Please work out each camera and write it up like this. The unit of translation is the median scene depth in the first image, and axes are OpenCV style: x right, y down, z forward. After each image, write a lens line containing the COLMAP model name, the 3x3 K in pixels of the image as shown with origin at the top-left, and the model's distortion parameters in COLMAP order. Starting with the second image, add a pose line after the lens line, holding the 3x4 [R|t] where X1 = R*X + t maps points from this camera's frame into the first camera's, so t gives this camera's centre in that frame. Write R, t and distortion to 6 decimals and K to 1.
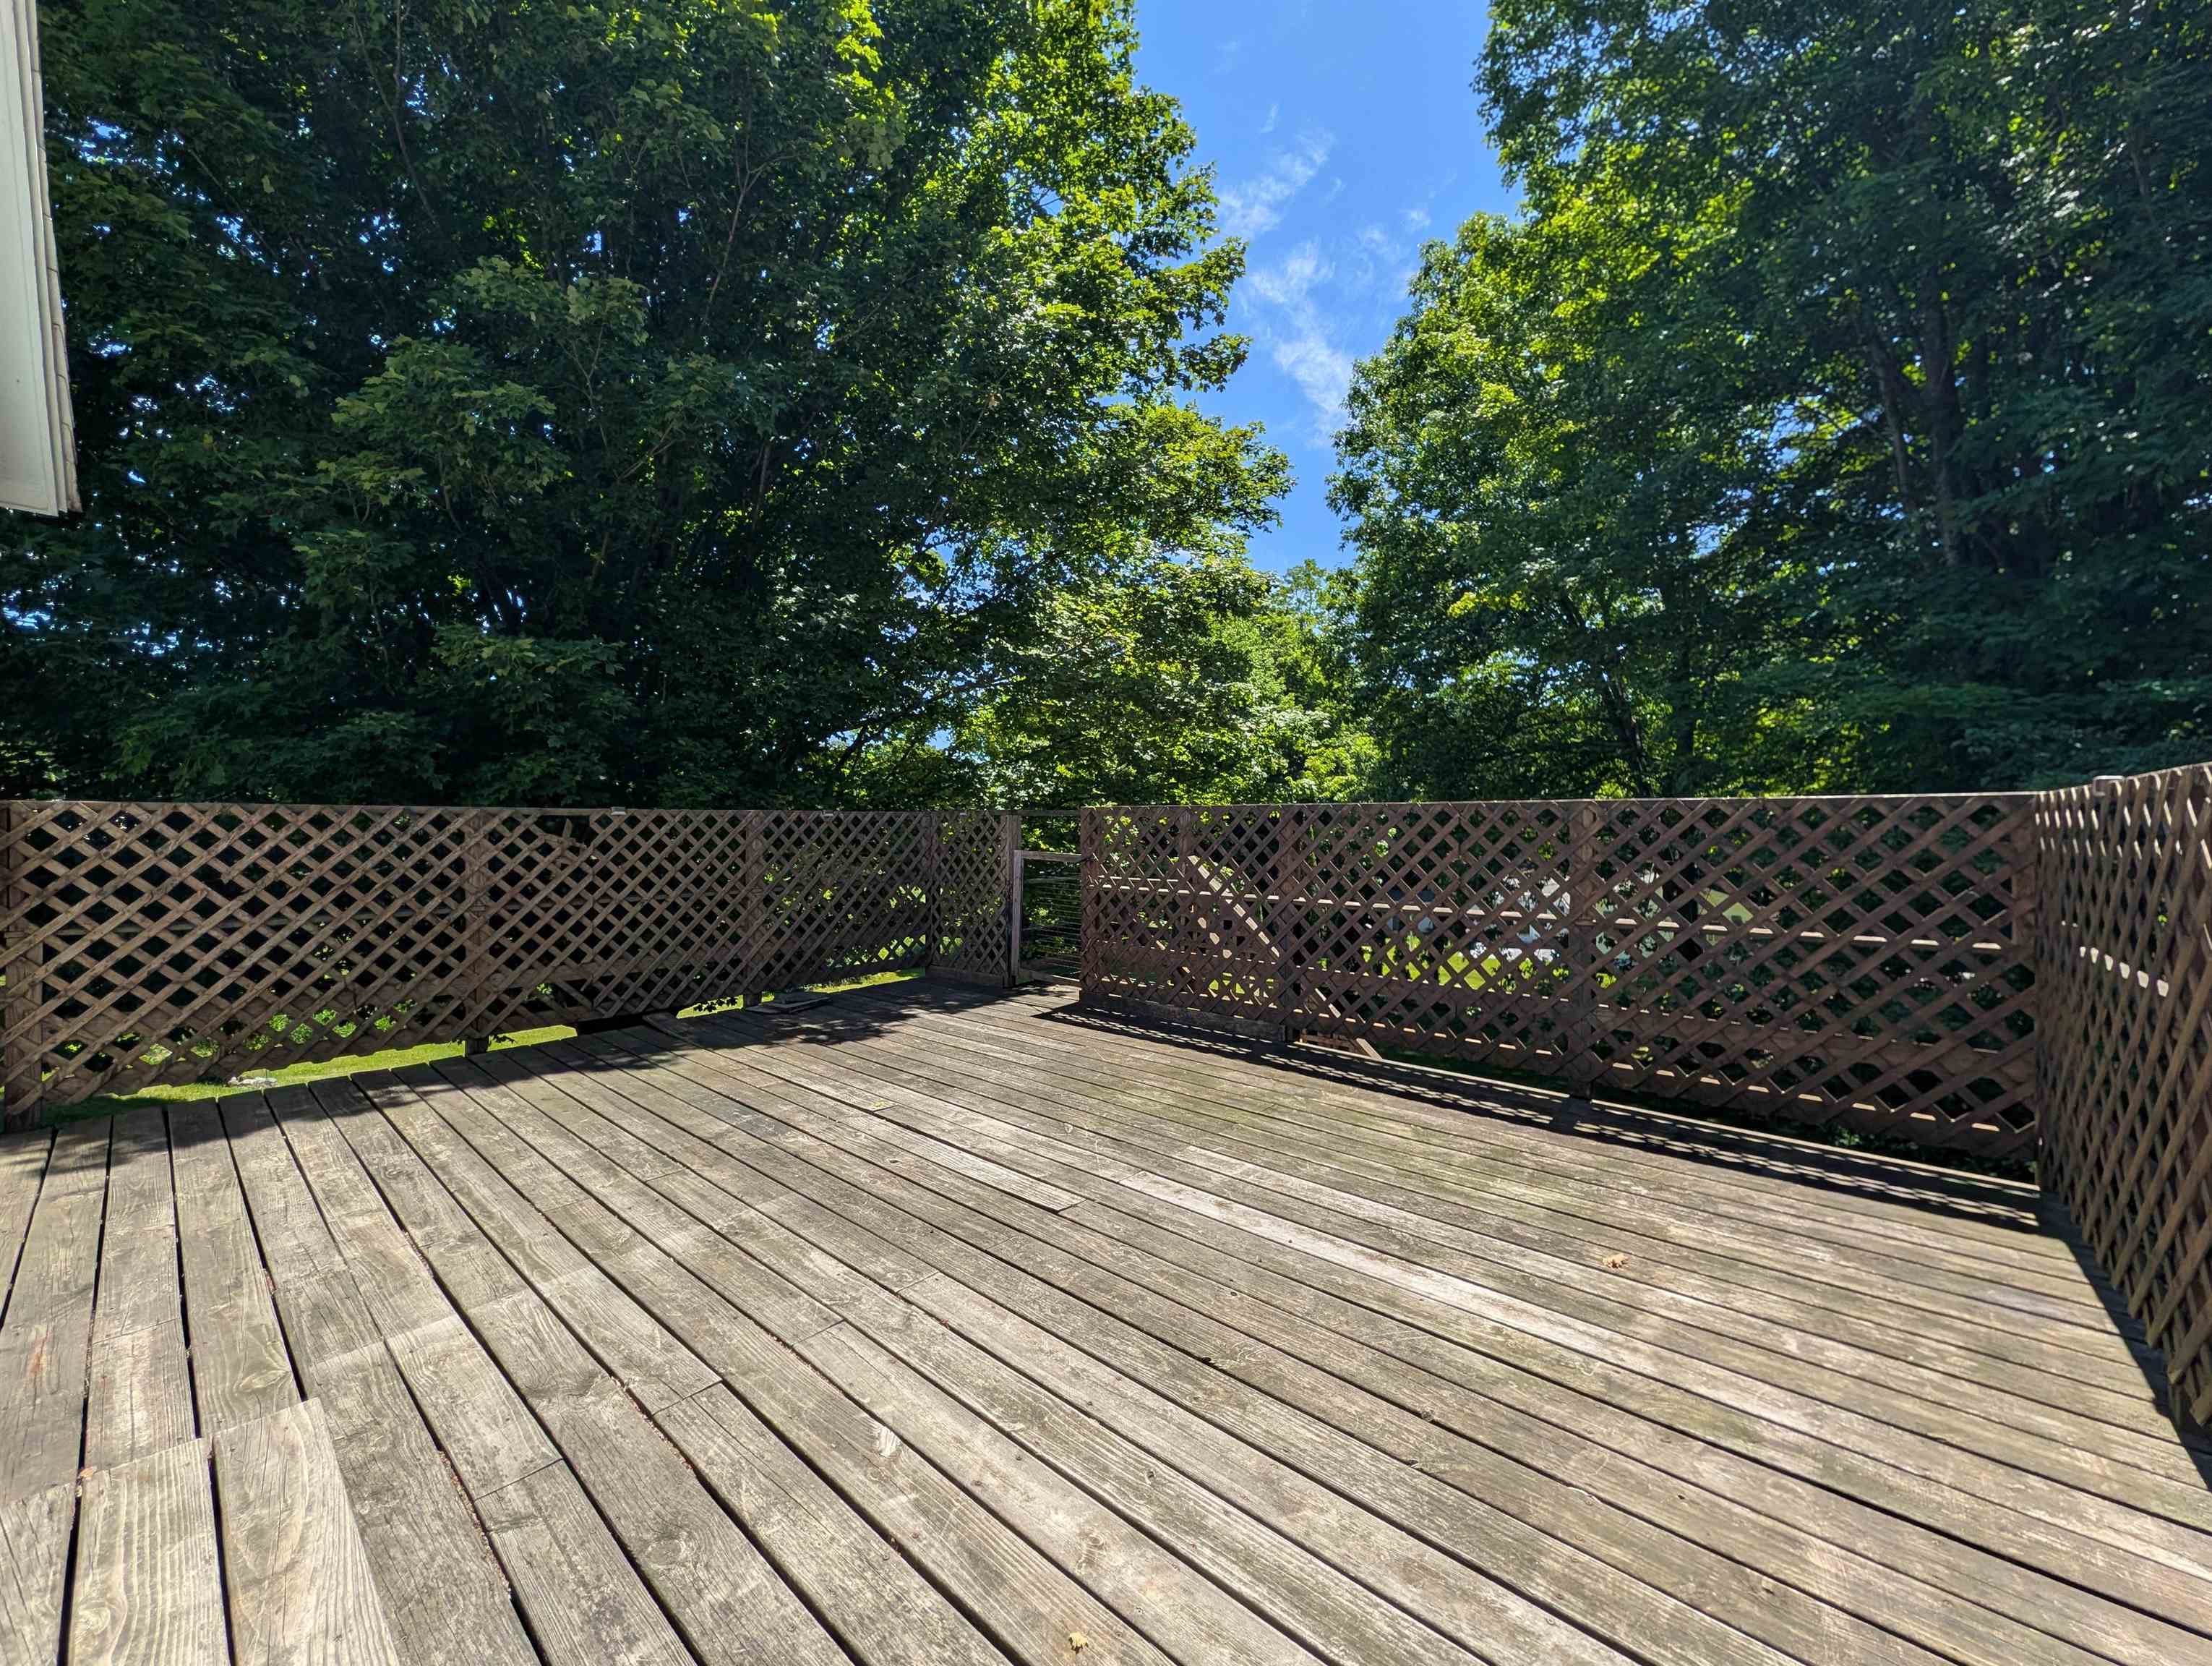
lens RADIAL K [[861.3, 0, 1101.6], [0, 861.3, 835.0], [0, 0, 1]] dist [0.001577, -0.000123]
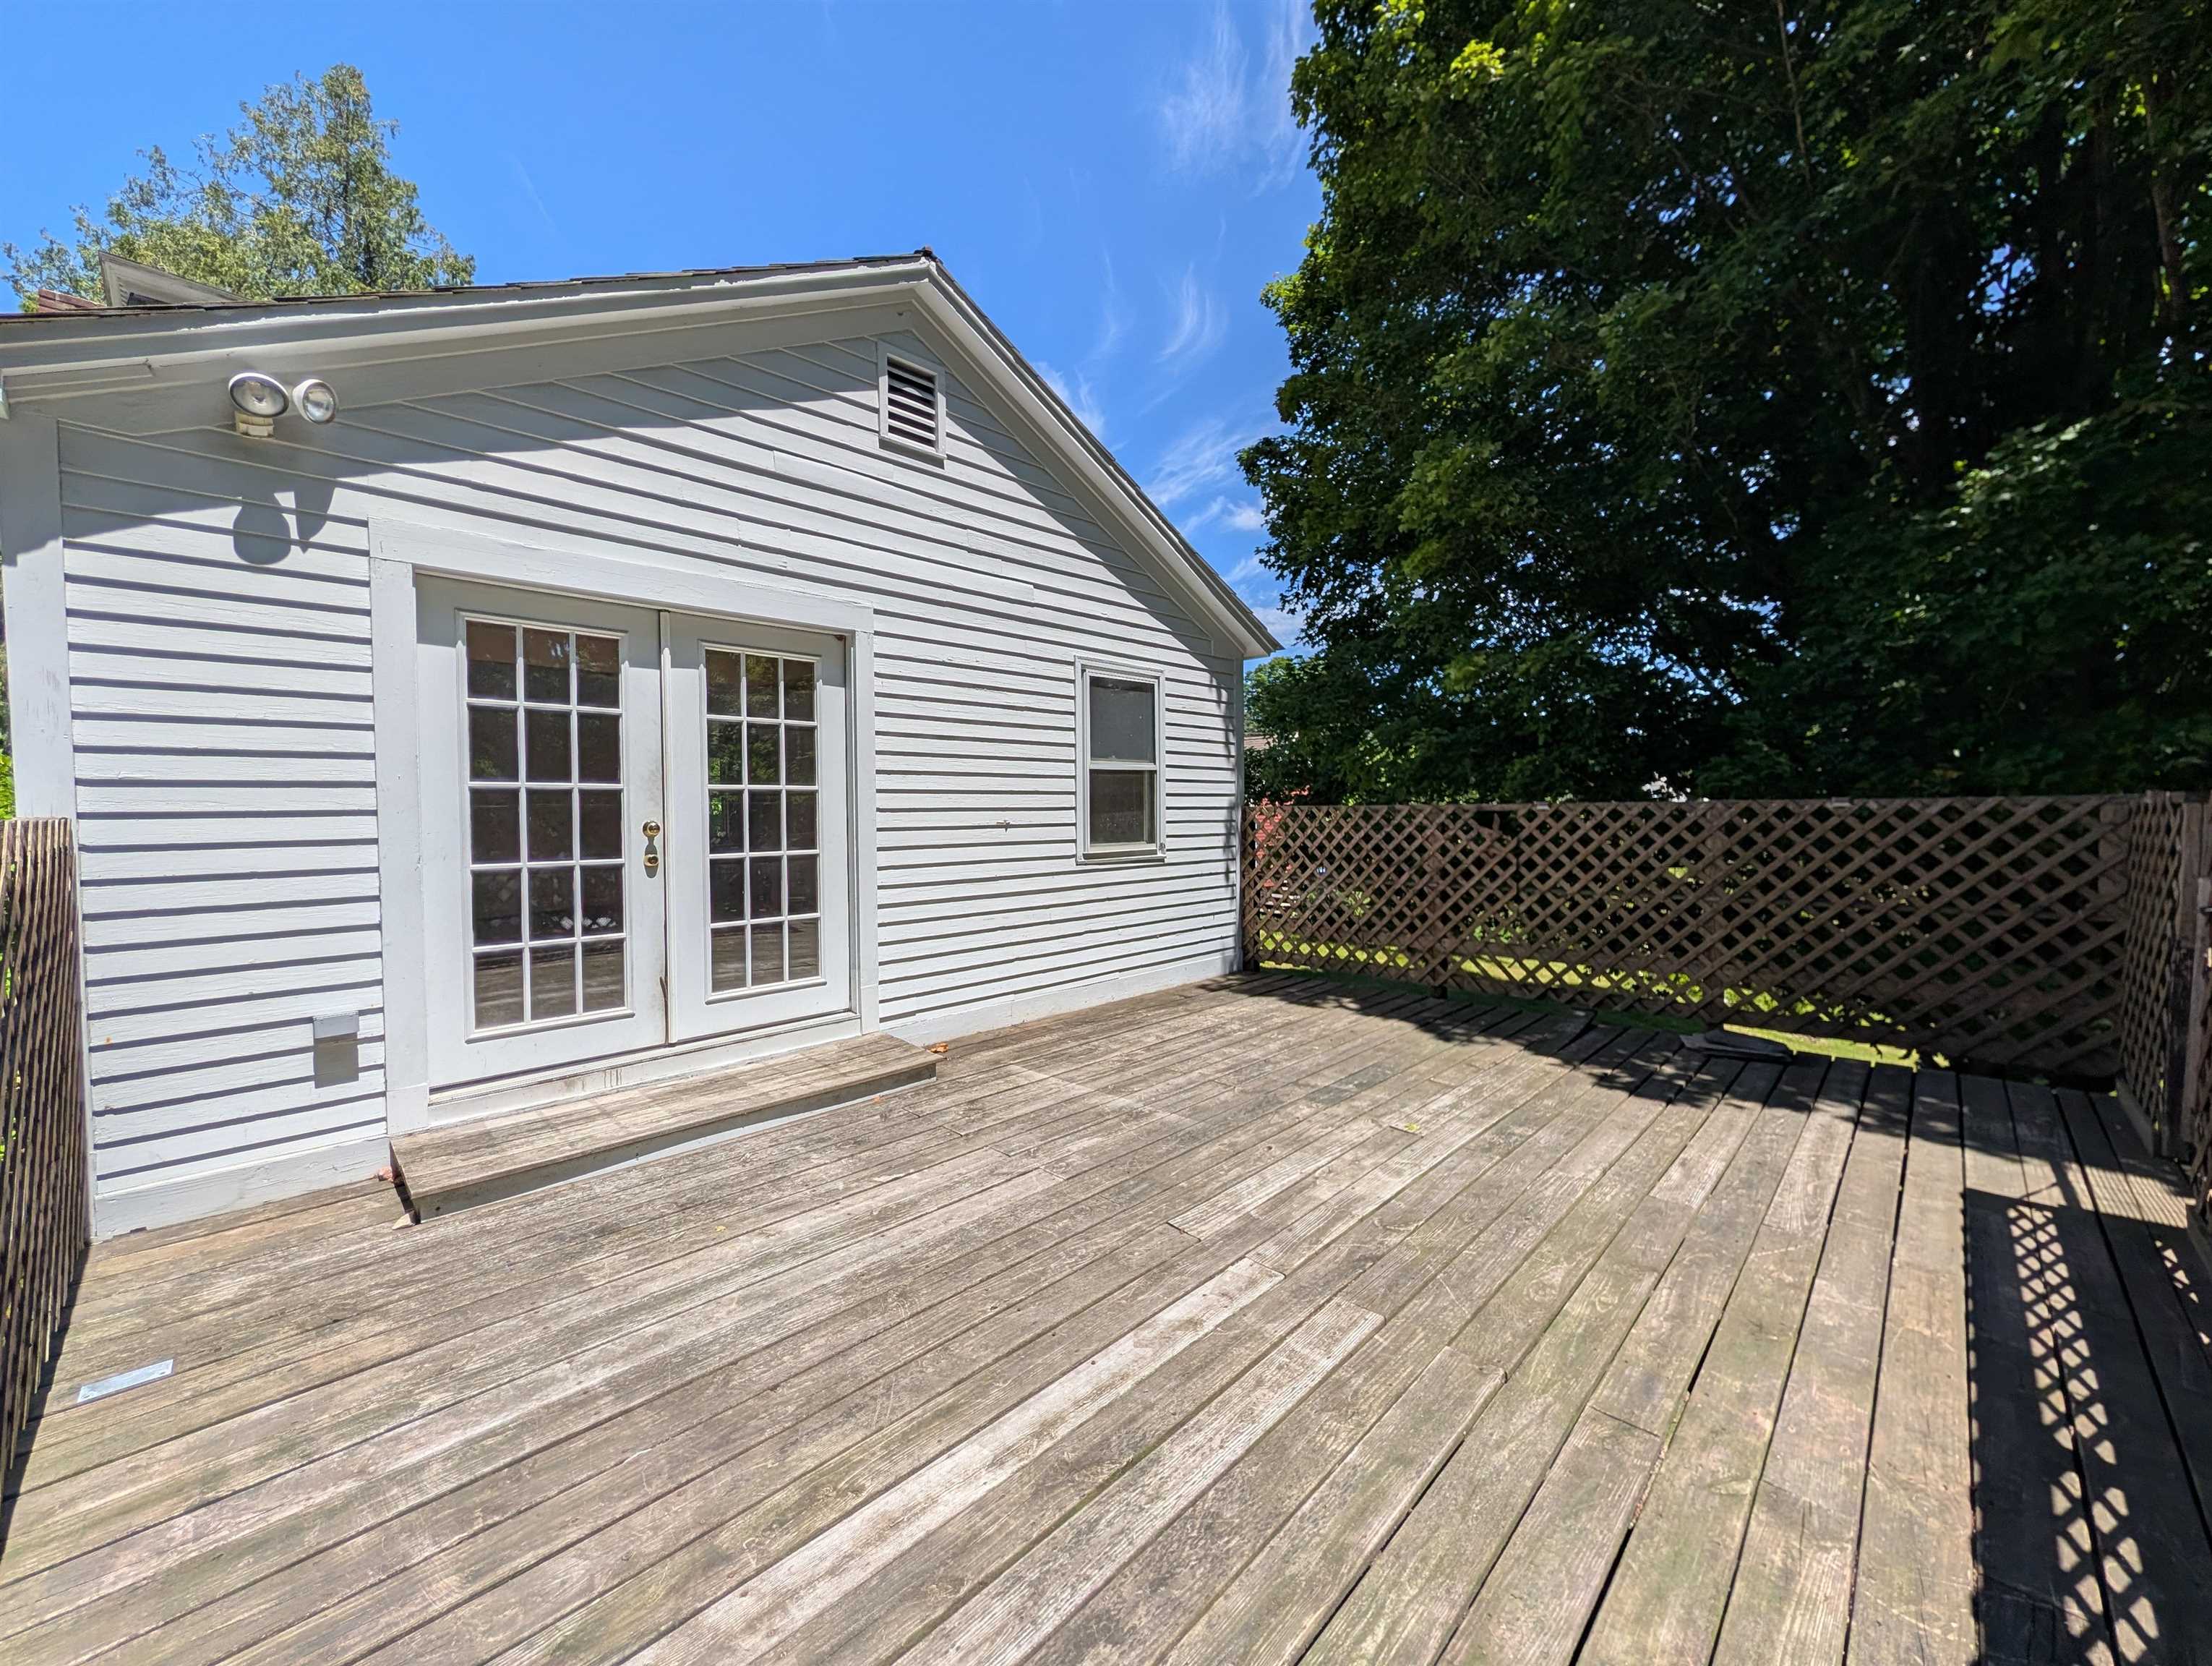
lens RADIAL K [[861.3, 0, 1101.6], [0, 861.3, 835.0], [0, 0, 1]] dist [0.001577, -0.000123]
pose [[-0.070281, 0.036806, -0.996848, 0.592707], [0.003355, 0.999322, 0.036661, -0.036779], [0.997522, -0.000768, -0.070357, 0.618534]]
